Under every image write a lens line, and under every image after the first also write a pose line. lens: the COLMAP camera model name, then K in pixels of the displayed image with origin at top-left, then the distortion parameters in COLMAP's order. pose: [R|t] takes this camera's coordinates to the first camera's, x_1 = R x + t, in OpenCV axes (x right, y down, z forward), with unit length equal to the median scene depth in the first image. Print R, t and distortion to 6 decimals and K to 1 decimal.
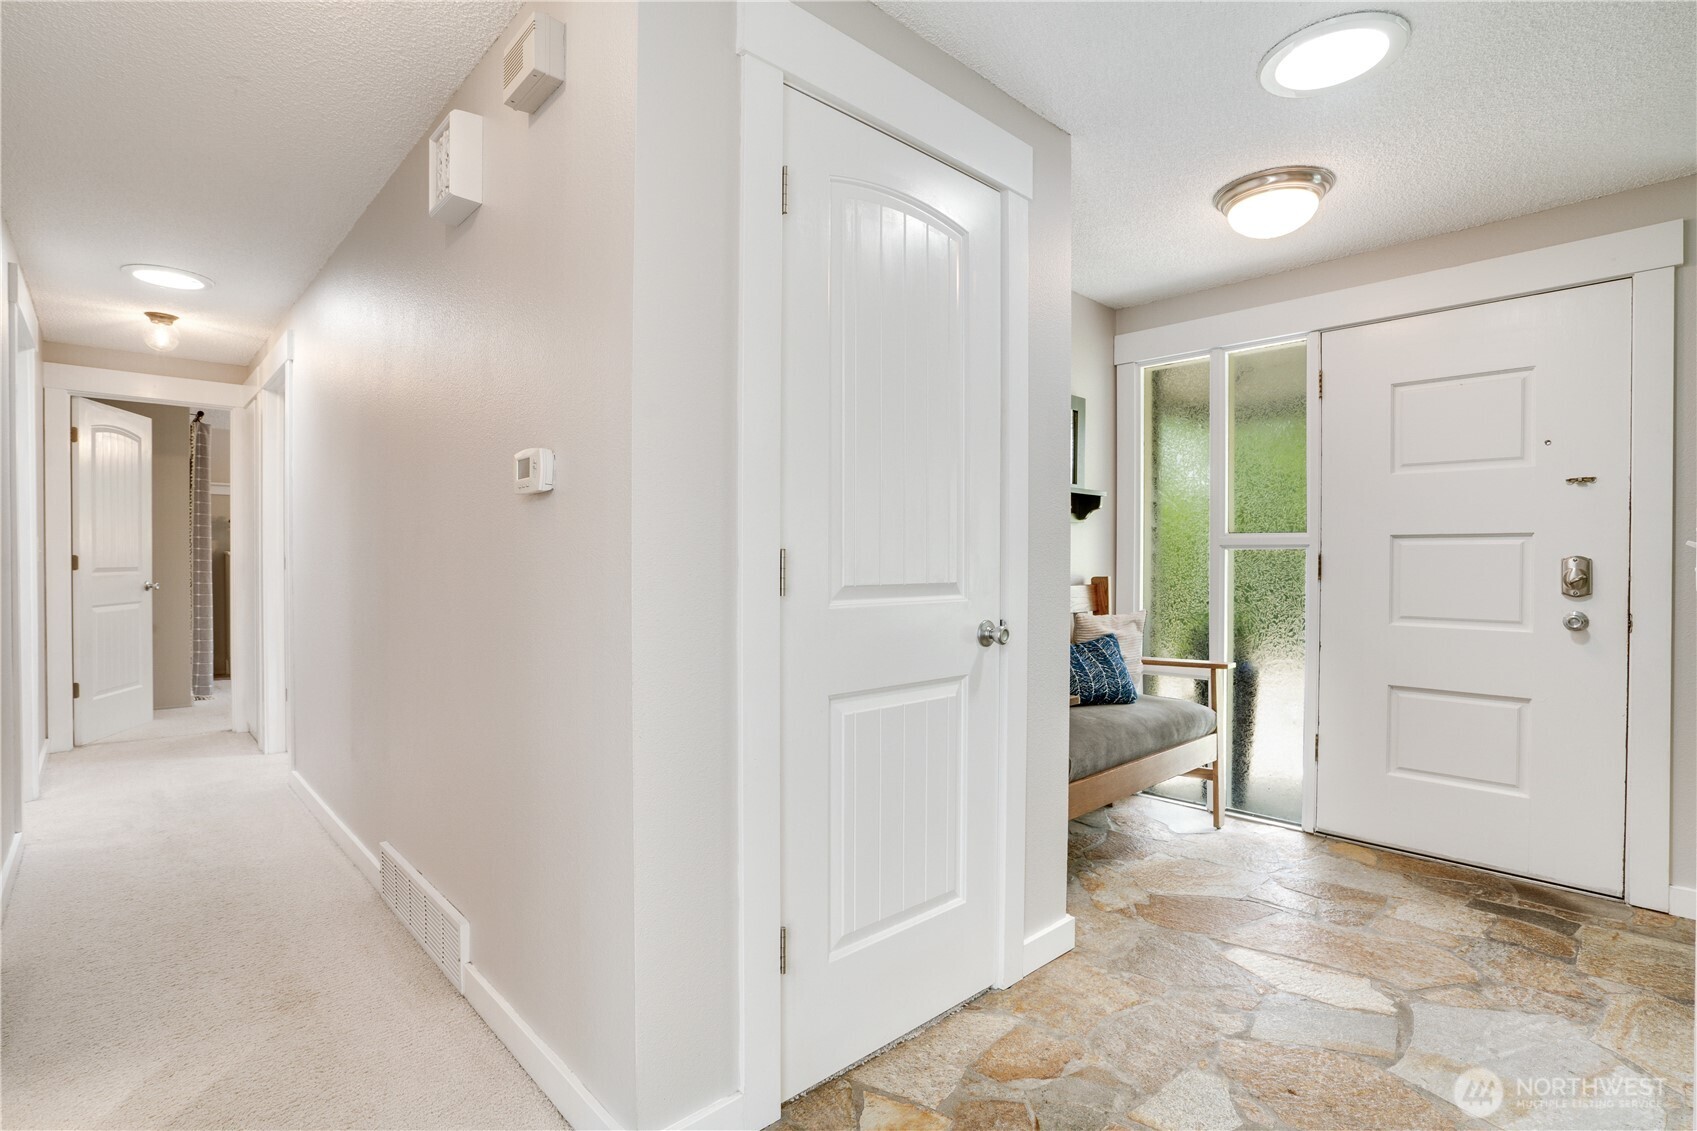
lens RADIAL K [[824.8, 0, 853.0], [0, 824.8, 570.8], [0, 0, 1]] dist [-0.028286, 0.005054]
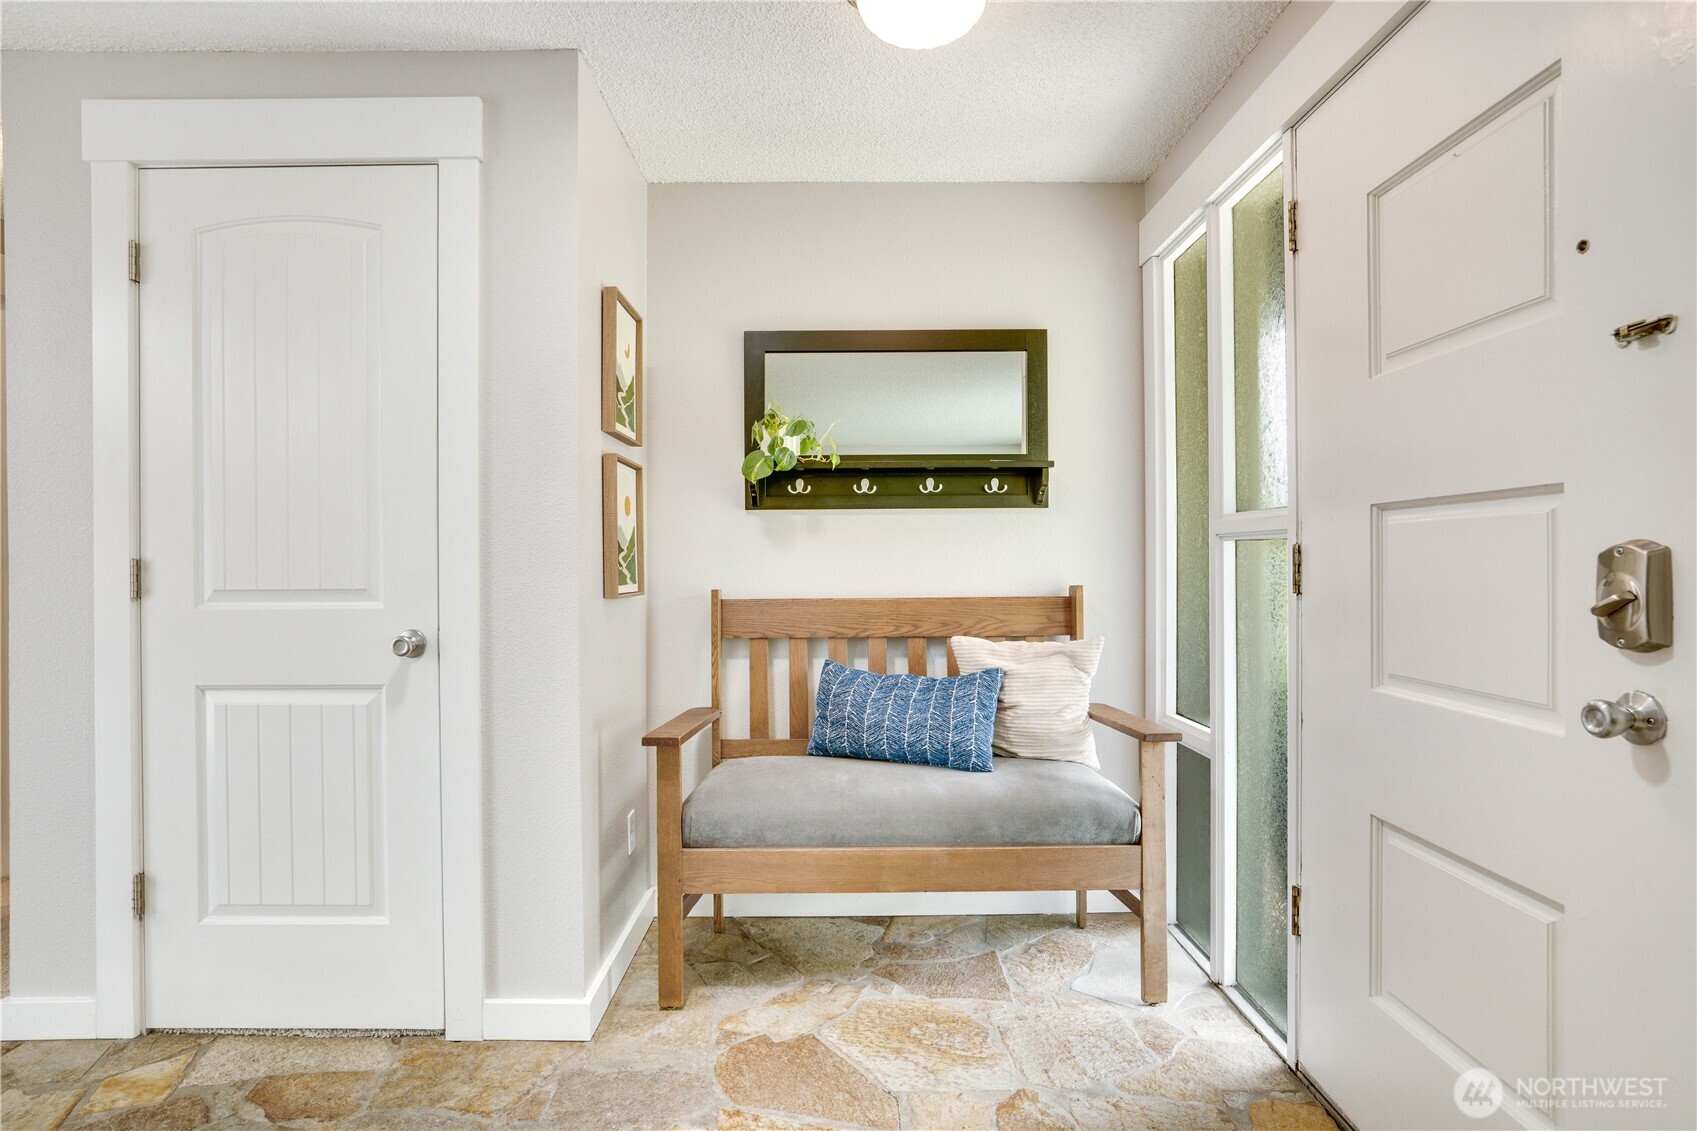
lens RADIAL K [[869.6, 0, 846.1], [0, 869.6, 566.4], [0, 0, 1]] dist [-0.012823, 0.003881]
pose [[0.724713, -0.007204, -0.689013, 1.072118], [-0.002917, 0.999904, -0.013522, 0.000574], [0.689045, 0.011809, 0.724622, 0.558855]]
